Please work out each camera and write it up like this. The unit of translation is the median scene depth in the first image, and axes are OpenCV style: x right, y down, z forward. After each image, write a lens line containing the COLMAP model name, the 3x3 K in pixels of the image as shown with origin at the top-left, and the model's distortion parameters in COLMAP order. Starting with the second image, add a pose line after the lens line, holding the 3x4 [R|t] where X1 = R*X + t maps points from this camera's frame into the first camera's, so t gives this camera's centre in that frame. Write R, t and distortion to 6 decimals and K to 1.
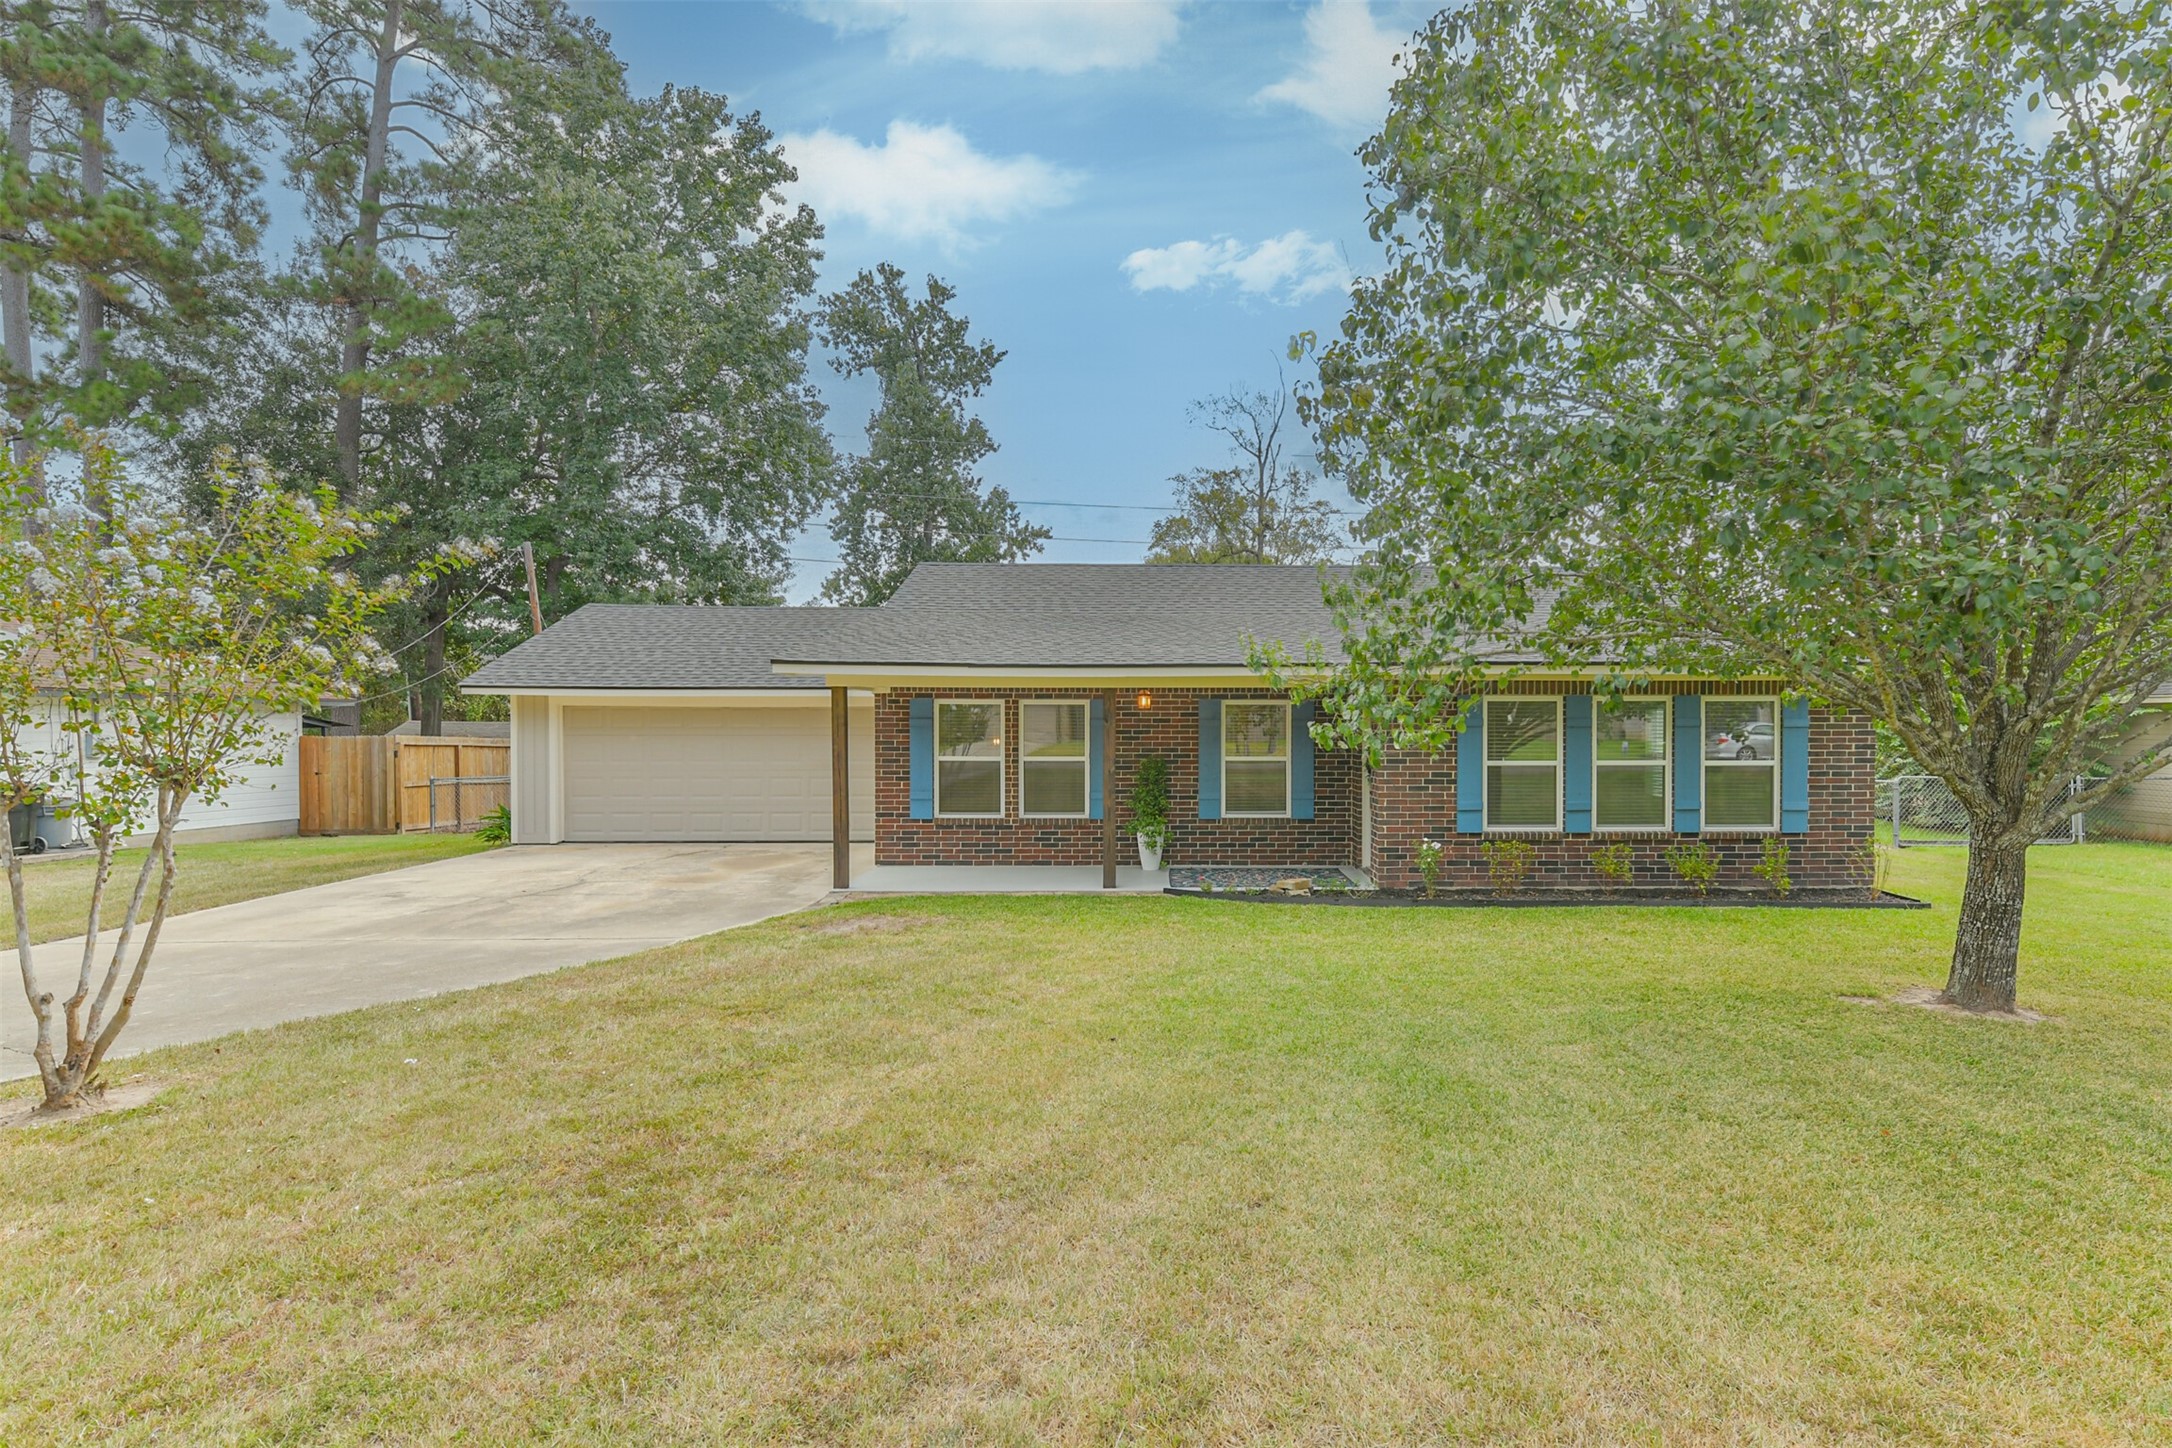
lens RADIAL K [[929.1, 0, 1091.2], [0, 929.1, 722.9], [0, 0, 1]] dist [0.021464, -0.003221]
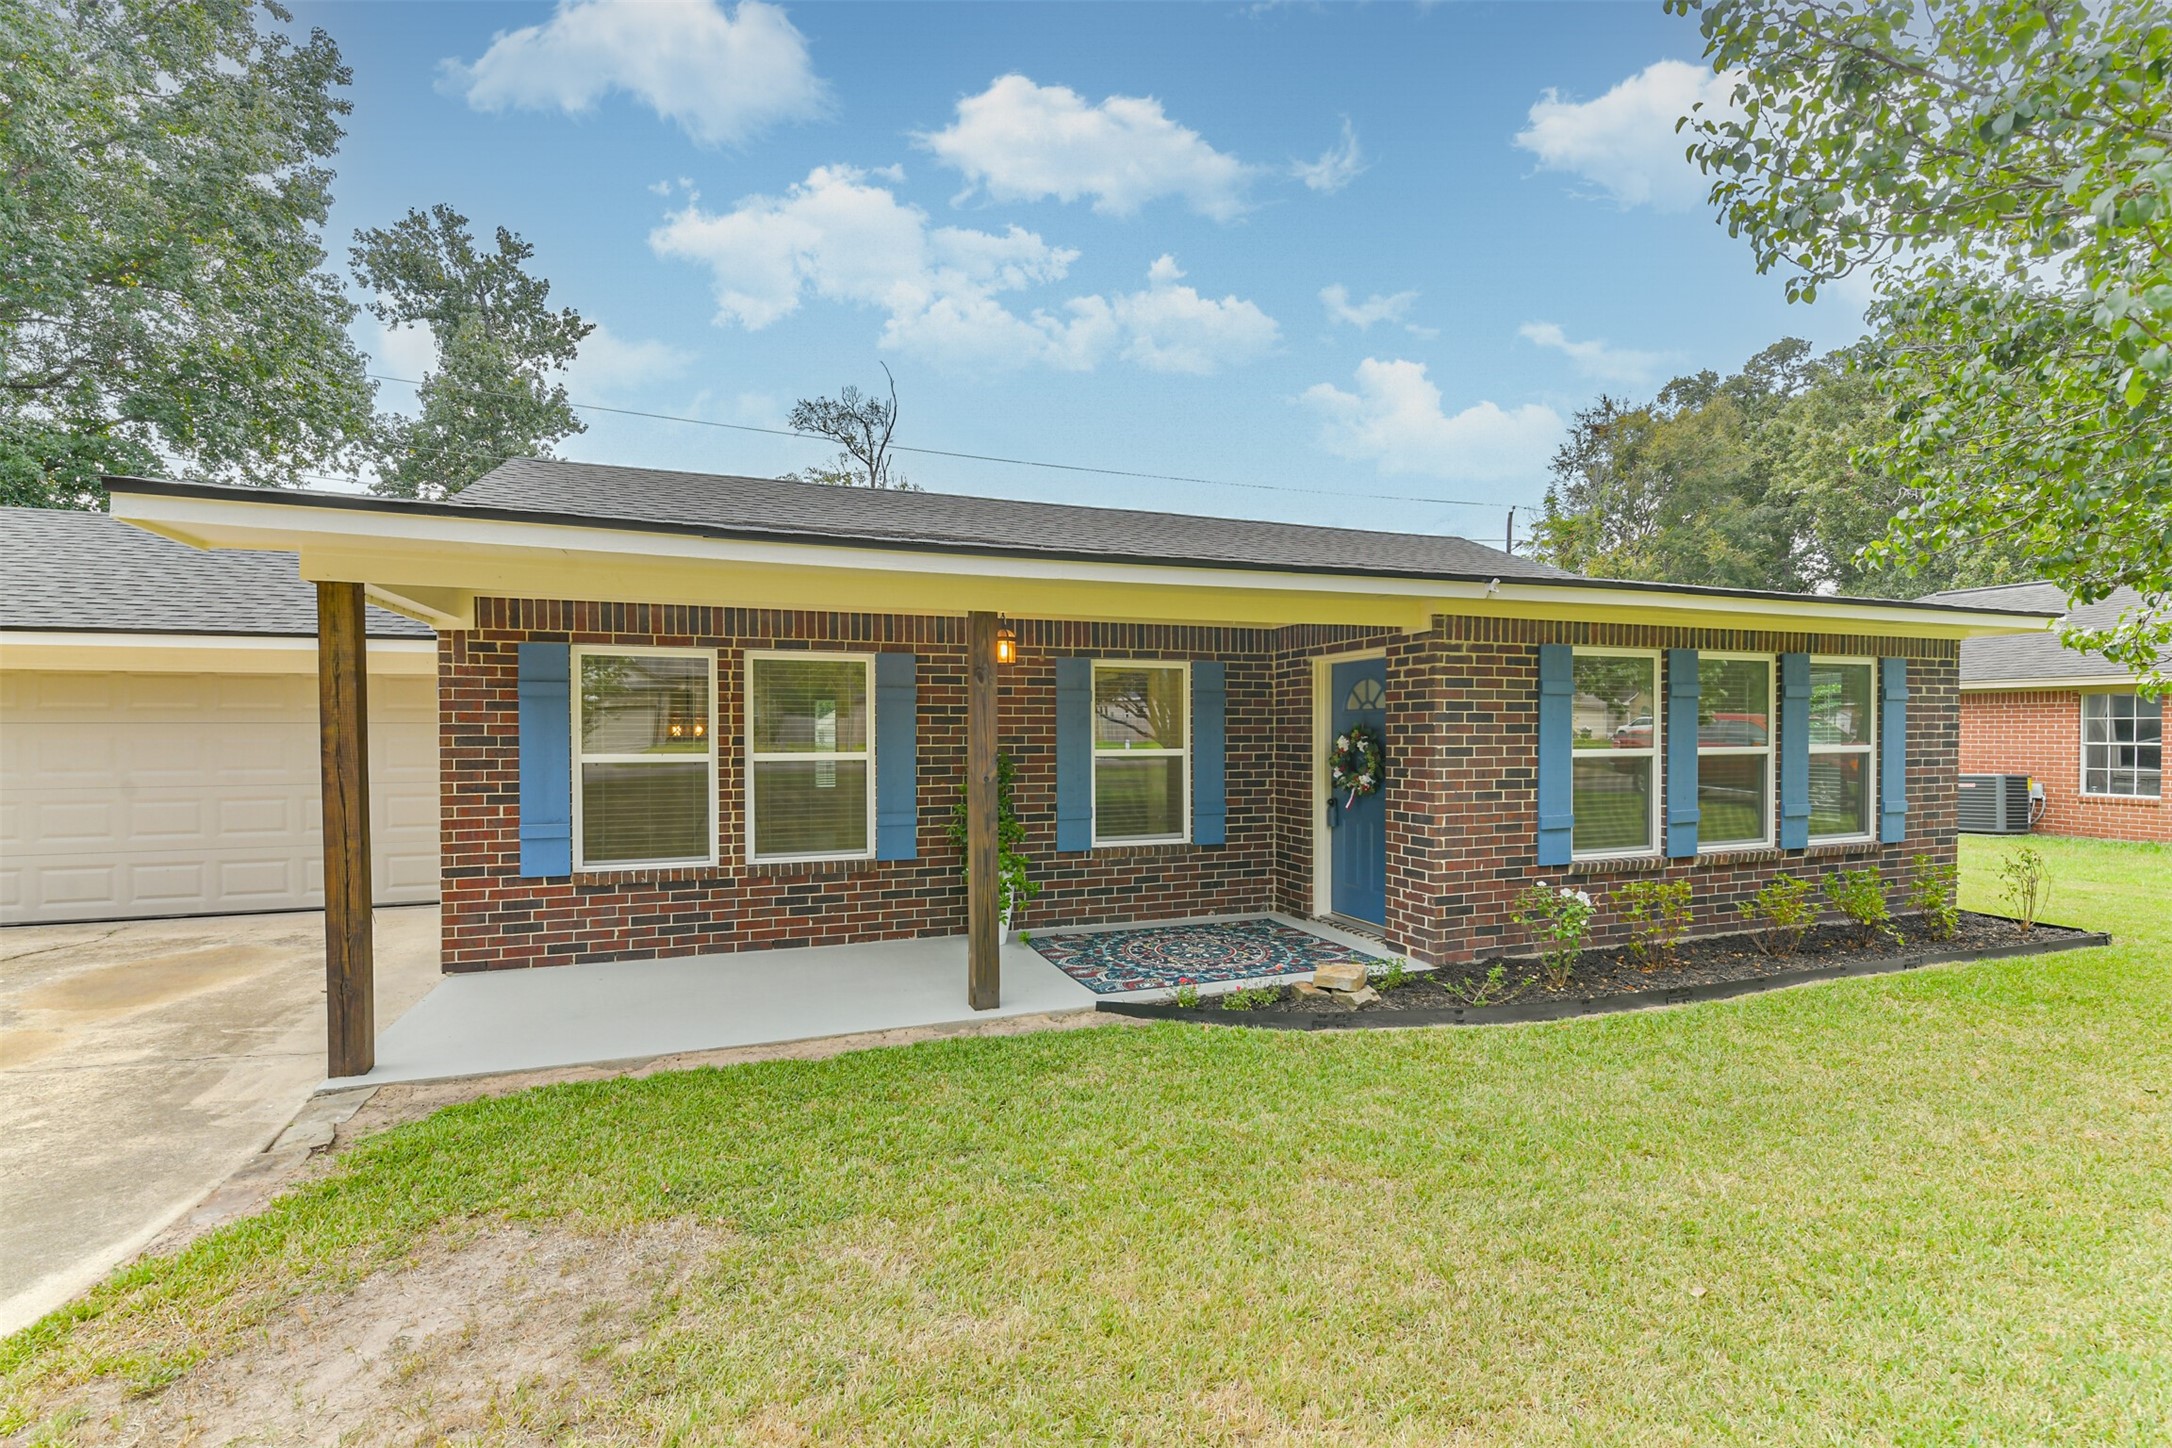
lens RADIAL K [[992.8, 0, 1080.4], [0, 992.8, 733.9], [0, 0, 1]] dist [0.000549, -0.002033]
pose [[0.939097, -0.003248, 0.343638, -0.093178], [-0.001475, 0.999908, 0.013480, 0.016904], [-0.343650, -0.013166, 0.939006, 0.383824]]
